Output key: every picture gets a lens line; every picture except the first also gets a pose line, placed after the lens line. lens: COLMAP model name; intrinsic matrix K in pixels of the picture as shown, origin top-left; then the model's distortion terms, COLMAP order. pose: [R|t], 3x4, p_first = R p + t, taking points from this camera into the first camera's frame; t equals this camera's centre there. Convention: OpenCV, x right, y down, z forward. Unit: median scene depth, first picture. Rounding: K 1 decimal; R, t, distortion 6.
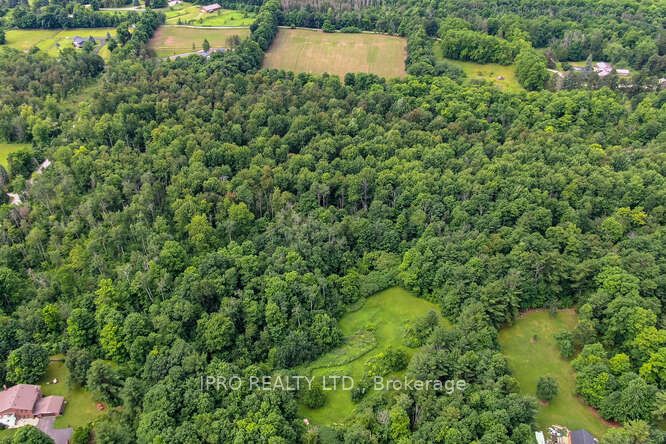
lens RADIAL K [[585.3, 0, 332.4], [0, 585.3, 210.7], [0, 0, 1]] dist [-0.019193, -0.002416]
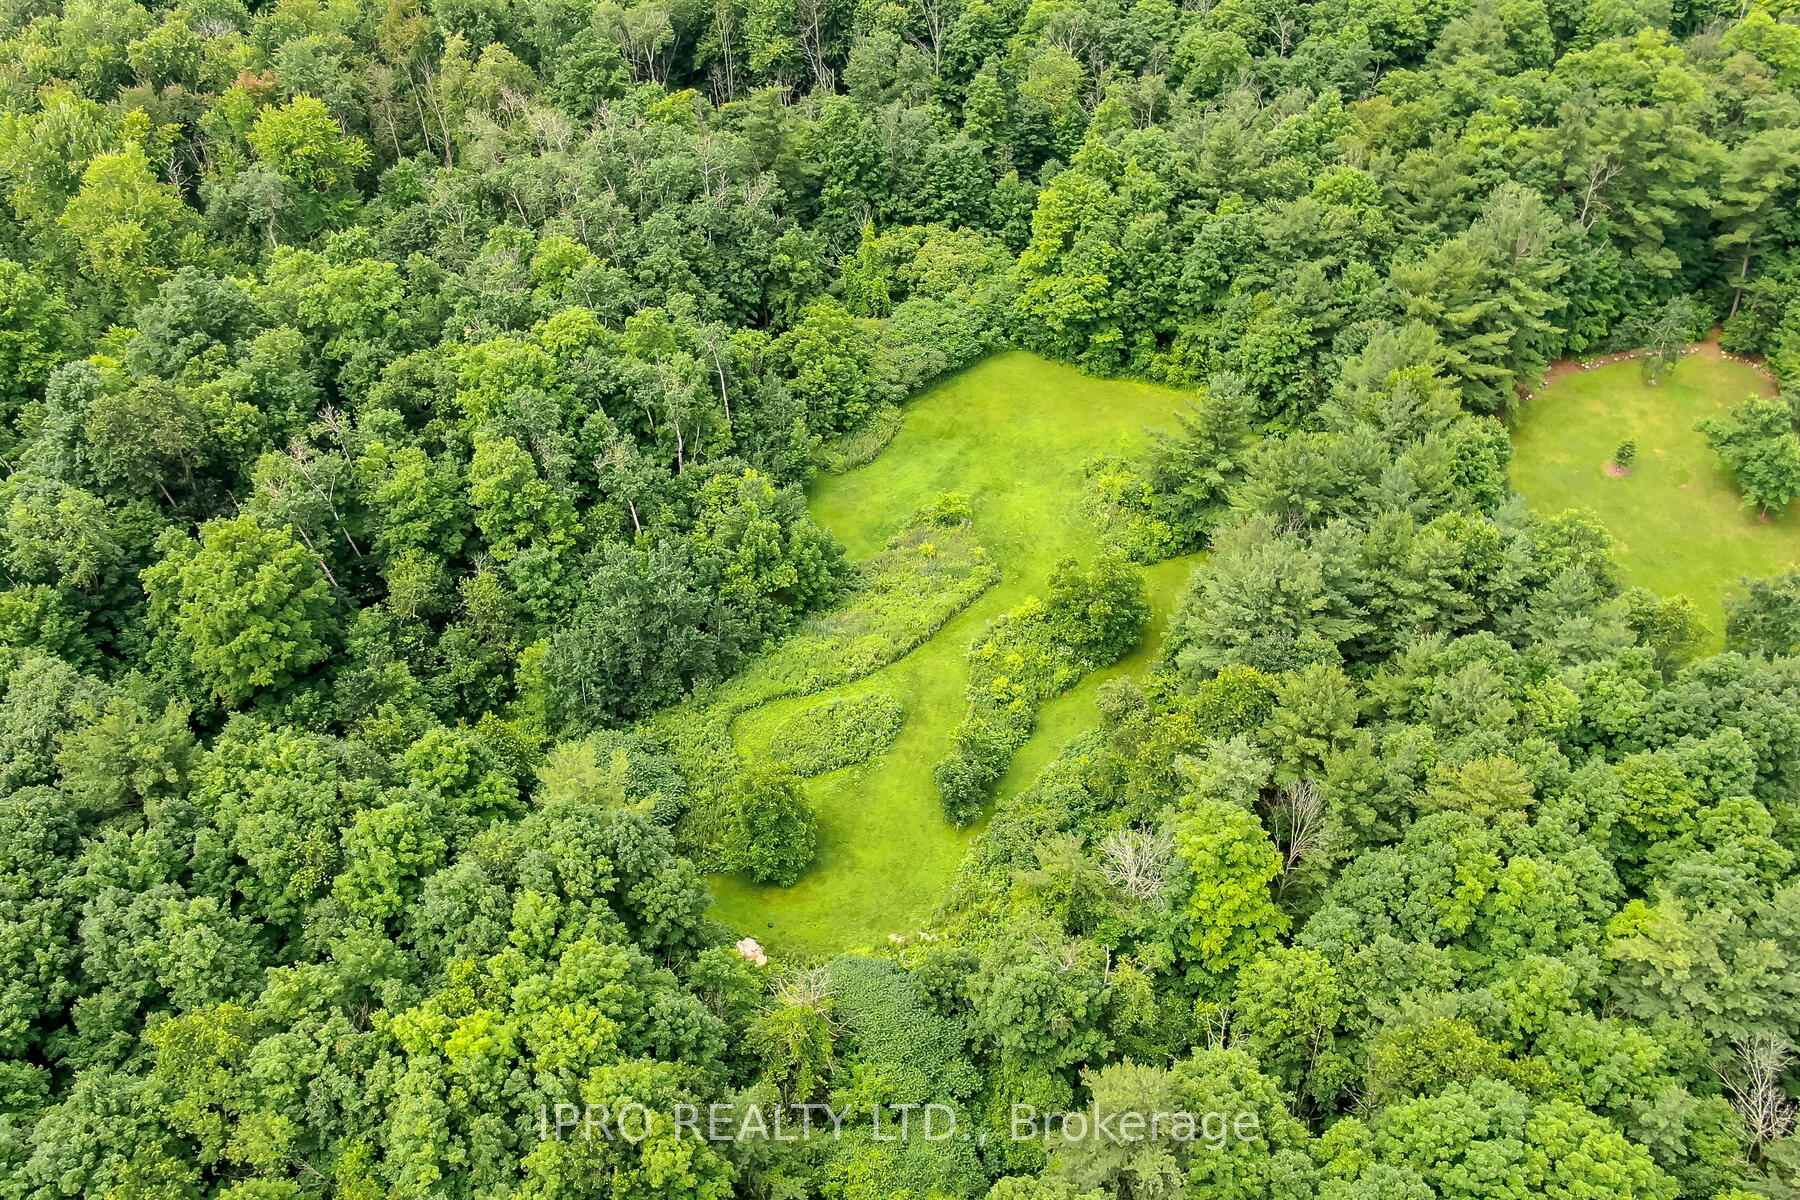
lens RADIAL K [[1581.8, 0, 898.4], [0, 1581.8, 569.3], [0, 0, 1]] dist [-0.019193, -0.002416]
pose [[0.980193, -0.138106, 0.141944, -0.047426], [0.118276, 0.983096, 0.139760, 0.138287], [-0.158847, -0.120203, 0.979959, 0.406347]]
